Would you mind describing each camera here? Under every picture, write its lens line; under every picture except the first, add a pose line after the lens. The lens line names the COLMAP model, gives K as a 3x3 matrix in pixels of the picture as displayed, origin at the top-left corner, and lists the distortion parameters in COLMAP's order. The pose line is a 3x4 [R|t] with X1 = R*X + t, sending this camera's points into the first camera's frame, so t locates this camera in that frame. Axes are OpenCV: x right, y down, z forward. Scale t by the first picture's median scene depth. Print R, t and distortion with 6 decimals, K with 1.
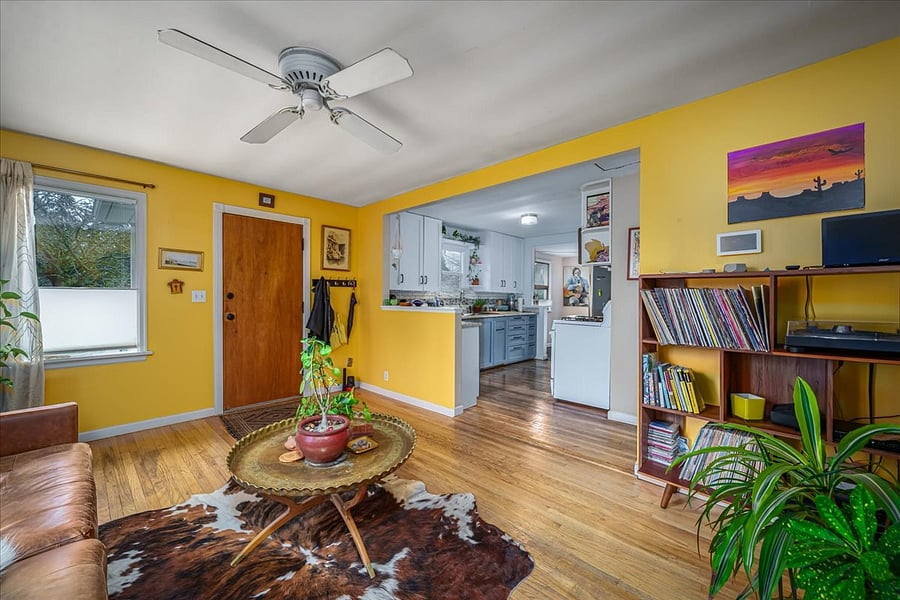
lens RADIAL K [[355.7, 0, 445.8], [0, 355.7, 302.4], [0, 0, 1]] dist [0.000882, 0.000098]
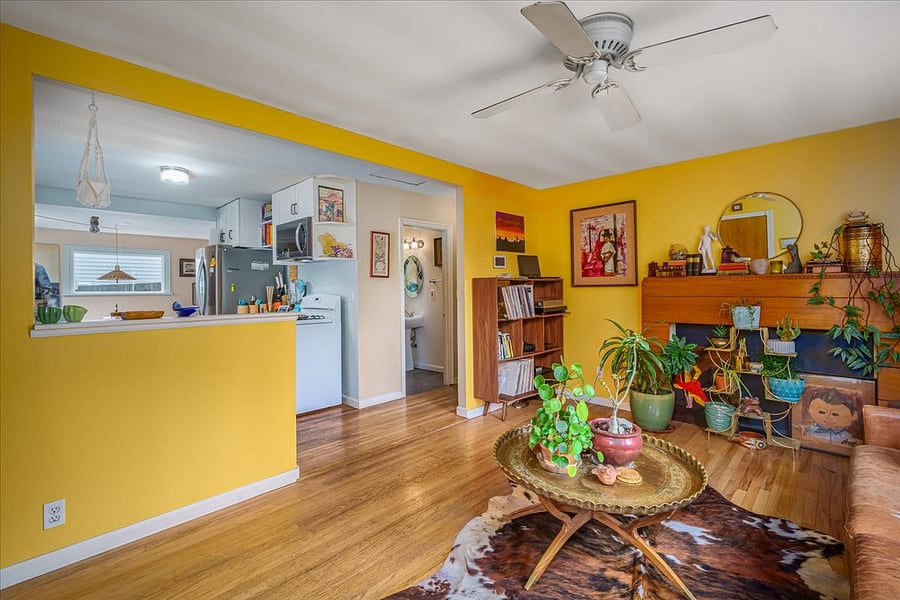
lens RADIAL K [[400.8, 0, 450.5], [0, 400.8, 289.0], [0, 0, 1]] dist [-0.000712, -0.000029]
pose [[0.007541, -0.002044, 0.999969, -1.186490], [0.024435, 0.999700, 0.001859, -0.035597], [-0.999673, 0.024420, 0.007588, 1.181323]]
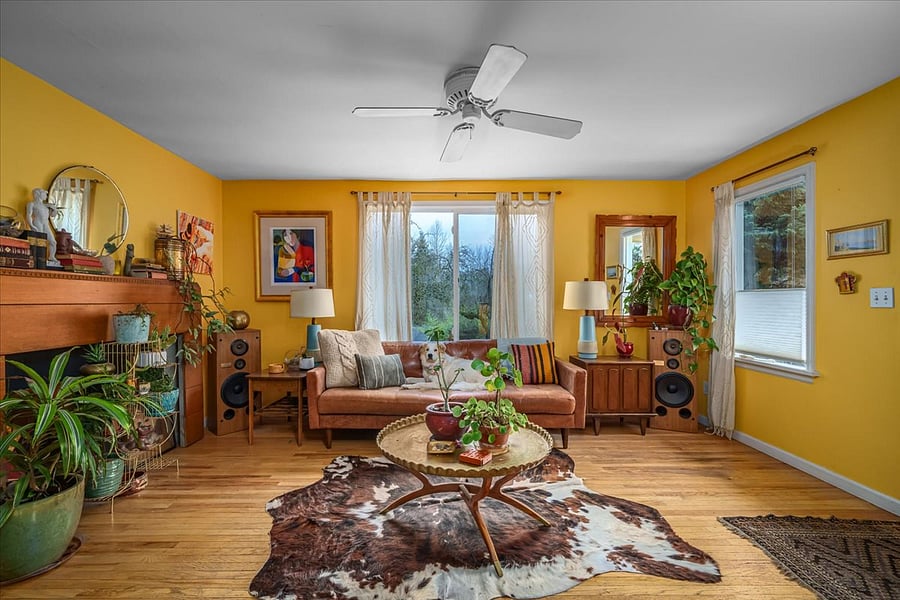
lens RADIAL K [[388.1, 0, 438.8], [0, 388.1, 302.3], [0, 0, 1]] dist [0.002311, 0.000270]
pose [[-0.721974, -0.001624, -0.691918, 0.446798], [-0.016218, 0.999762, 0.014575, -0.012140], [0.691730, 0.021745, -0.721829, 1.547848]]
